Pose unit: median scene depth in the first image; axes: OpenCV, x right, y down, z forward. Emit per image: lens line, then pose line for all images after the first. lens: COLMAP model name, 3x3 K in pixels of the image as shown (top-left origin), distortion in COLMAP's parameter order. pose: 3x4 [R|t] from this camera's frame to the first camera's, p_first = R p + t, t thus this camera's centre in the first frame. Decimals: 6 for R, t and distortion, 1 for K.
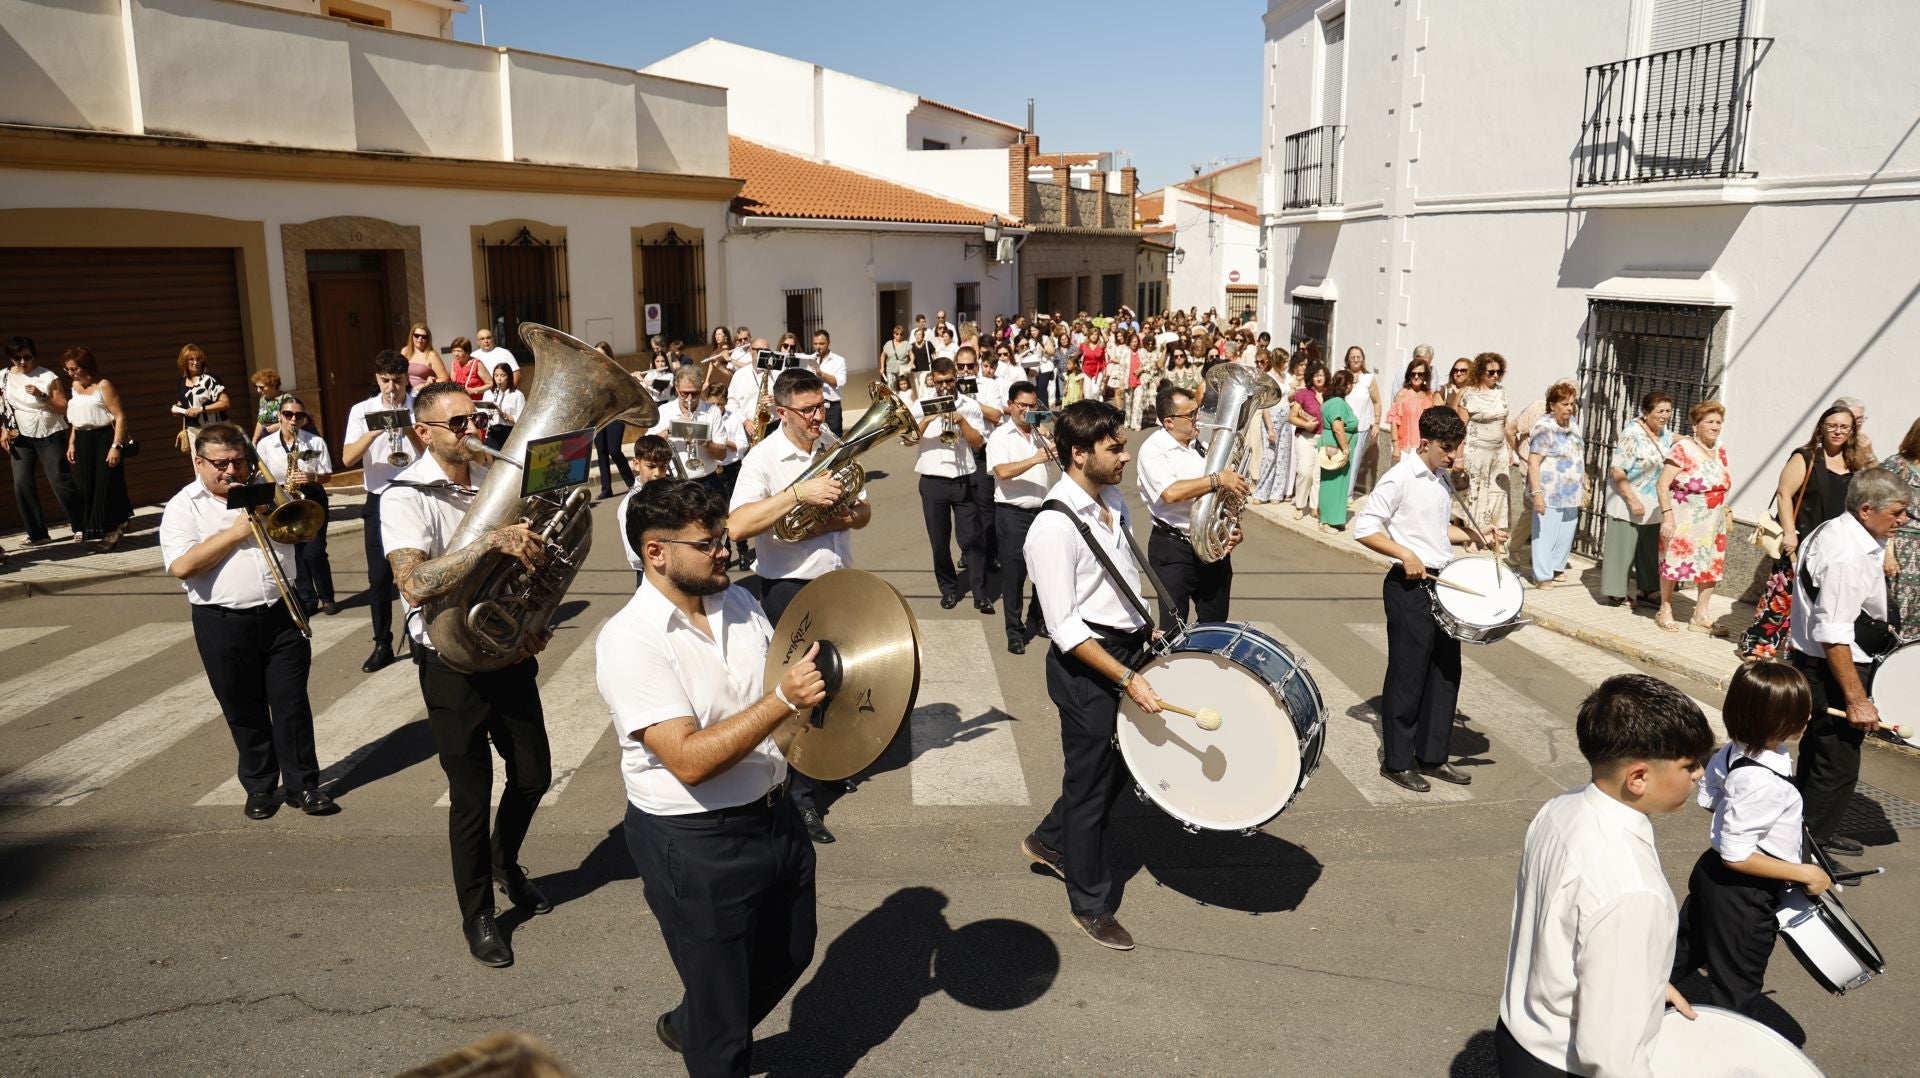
lens RADIAL K [[1347.7, 0, 960.0], [0, 1347.7, 539.0], [0, 0, 1]] dist [-0.088169, 0.071847]
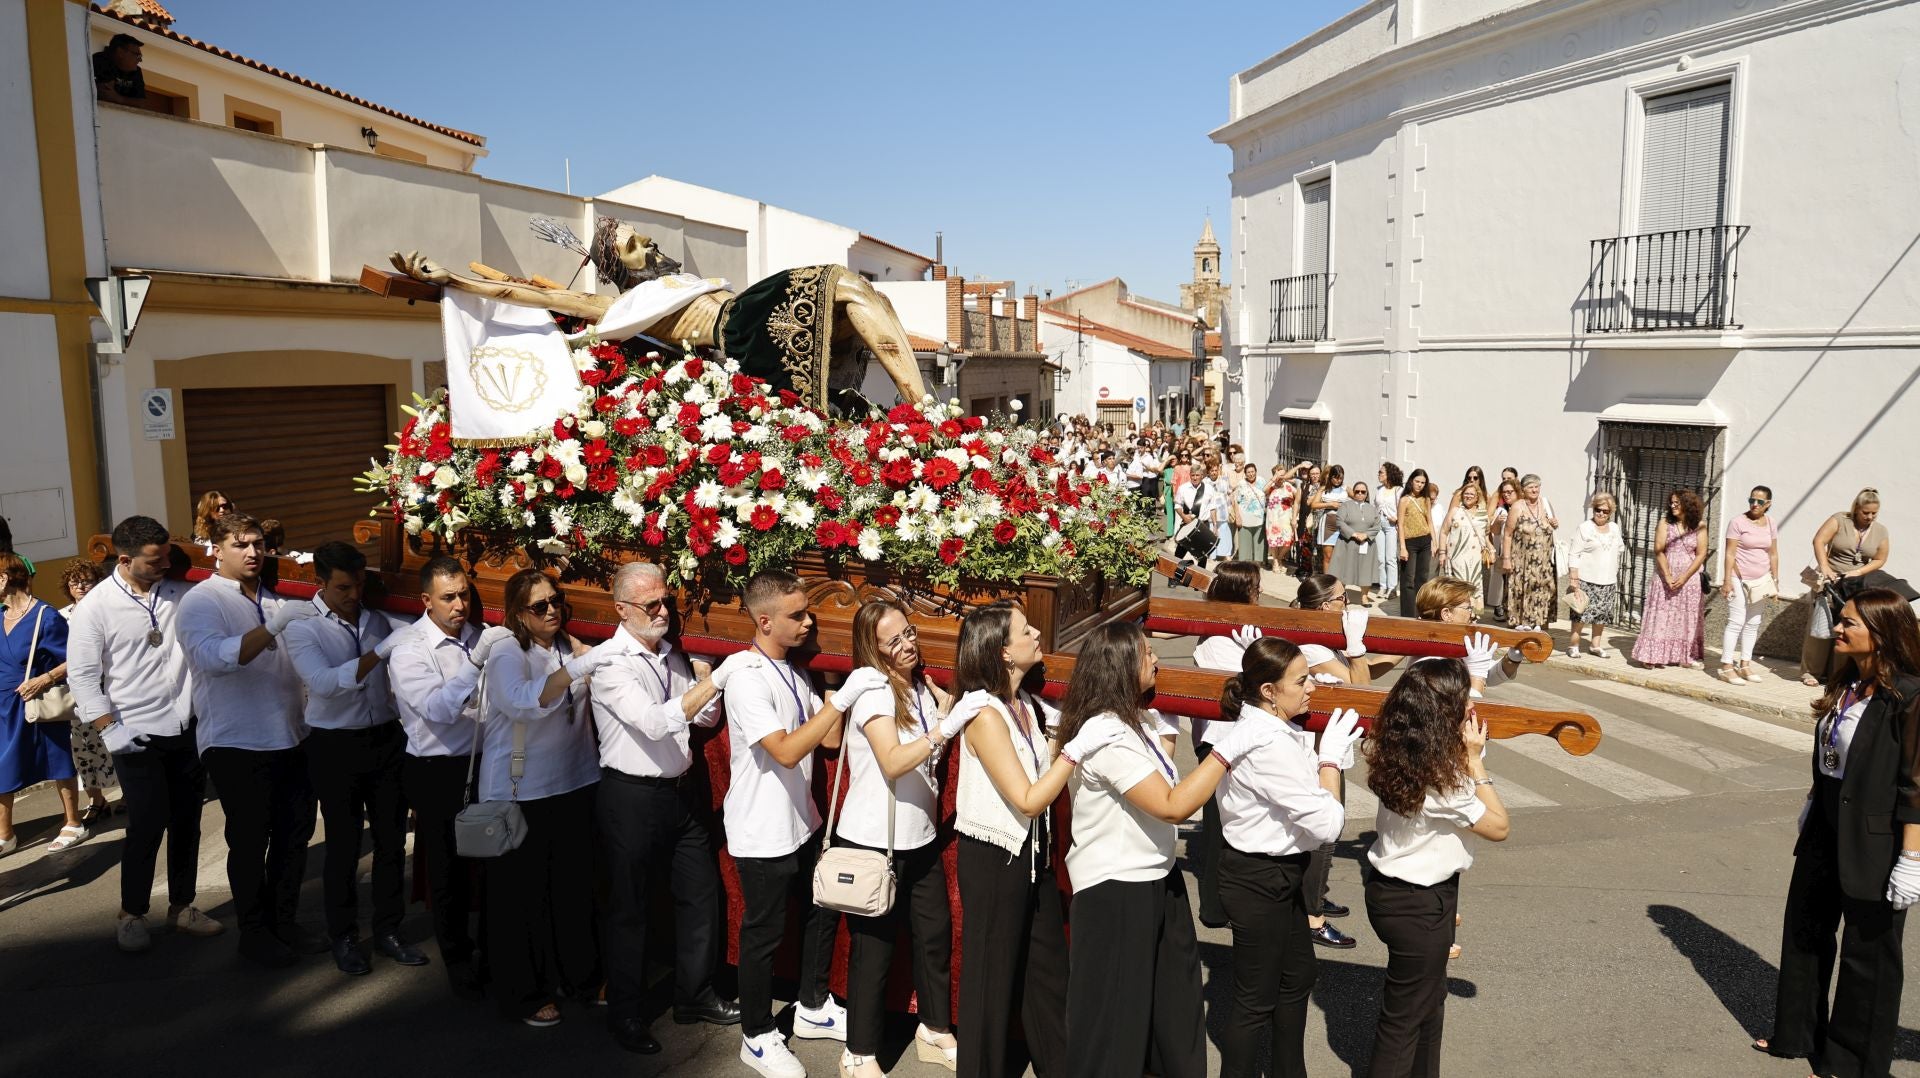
lens RADIAL K [[1347.7, 0, 960.0], [0, 1347.7, 539.0], [0, 0, 1]] dist [-0.088169, 0.071847]
pose [[0.988931, -0.025016, 0.146252, -0.198485], [0.037038, 0.996101, -0.080064, 0.005485], [-0.143679, 0.084595, 0.986002, -0.090759]]
